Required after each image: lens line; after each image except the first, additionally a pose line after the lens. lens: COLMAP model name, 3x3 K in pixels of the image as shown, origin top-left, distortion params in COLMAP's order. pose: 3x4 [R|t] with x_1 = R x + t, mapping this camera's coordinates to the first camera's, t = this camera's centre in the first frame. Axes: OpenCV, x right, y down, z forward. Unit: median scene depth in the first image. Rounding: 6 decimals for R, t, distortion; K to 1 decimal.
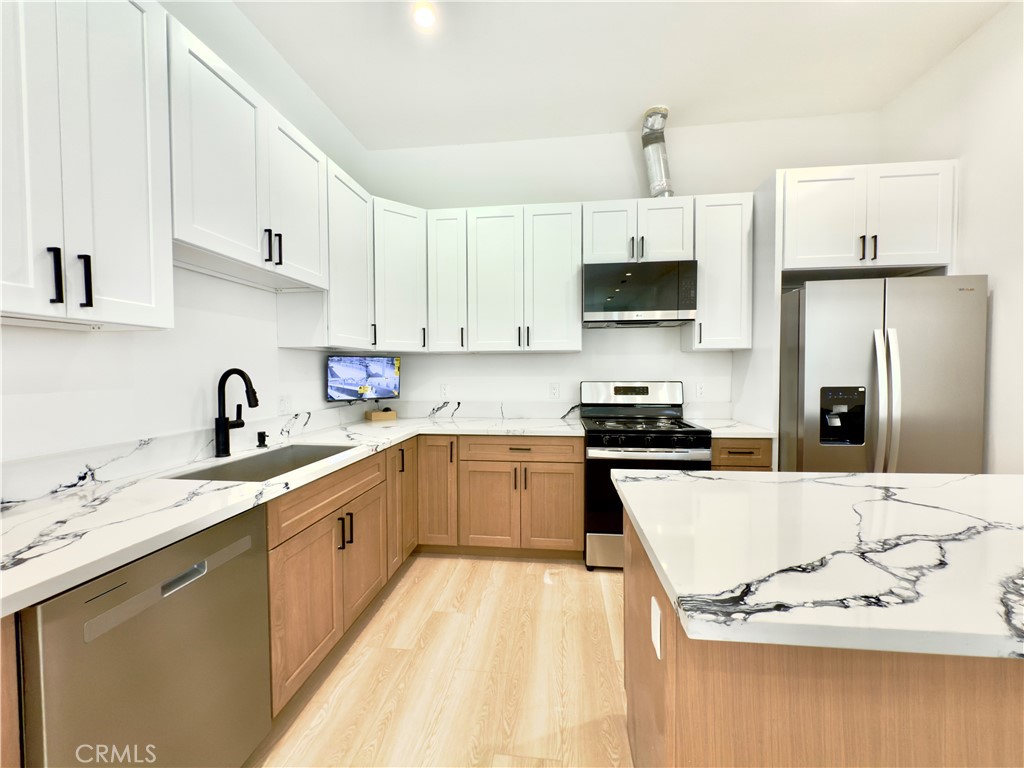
lens RADIAL K [[408.0, 0, 507.6], [0, 408.0, 382.0], [0, 0, 1]] dist [0.000613, 0.000169]
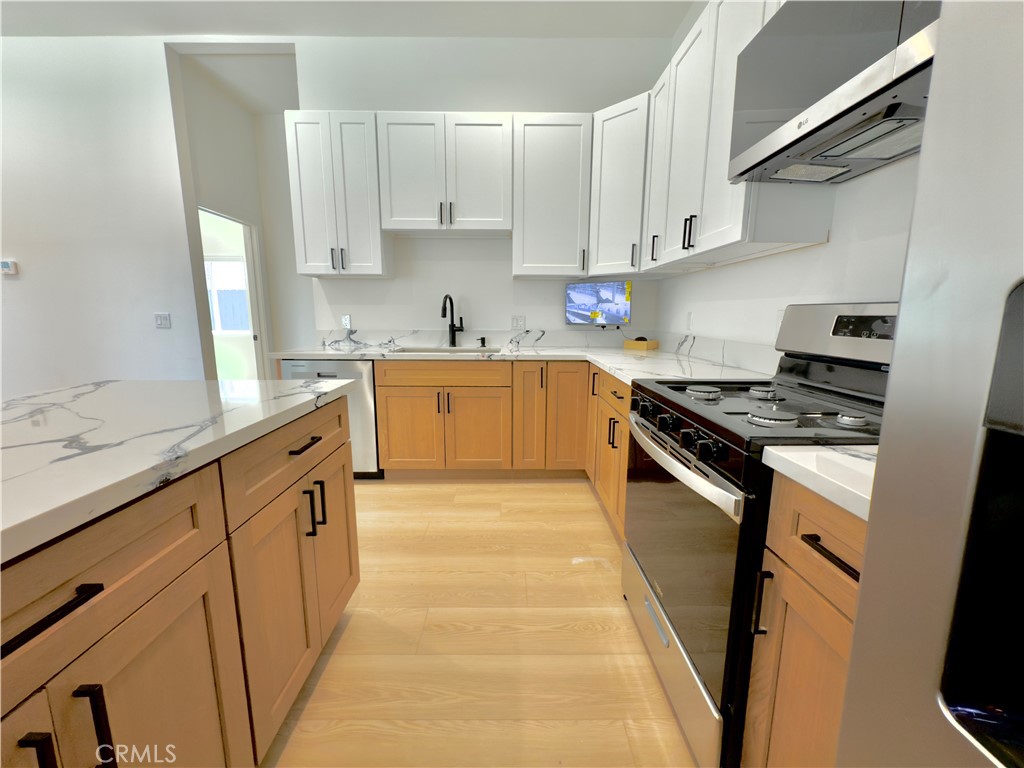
lens RADIAL K [[408.0, 0, 513.9], [0, 408.0, 382.9], [0, 0, 1]] dist [0.000613, 0.000169]
pose [[0.133390, 0.171429, -0.976124, 0.708447], [-0.033899, 0.985139, 0.168380, 0.022120], [0.990484, 0.010629, 0.137219, 0.689566]]
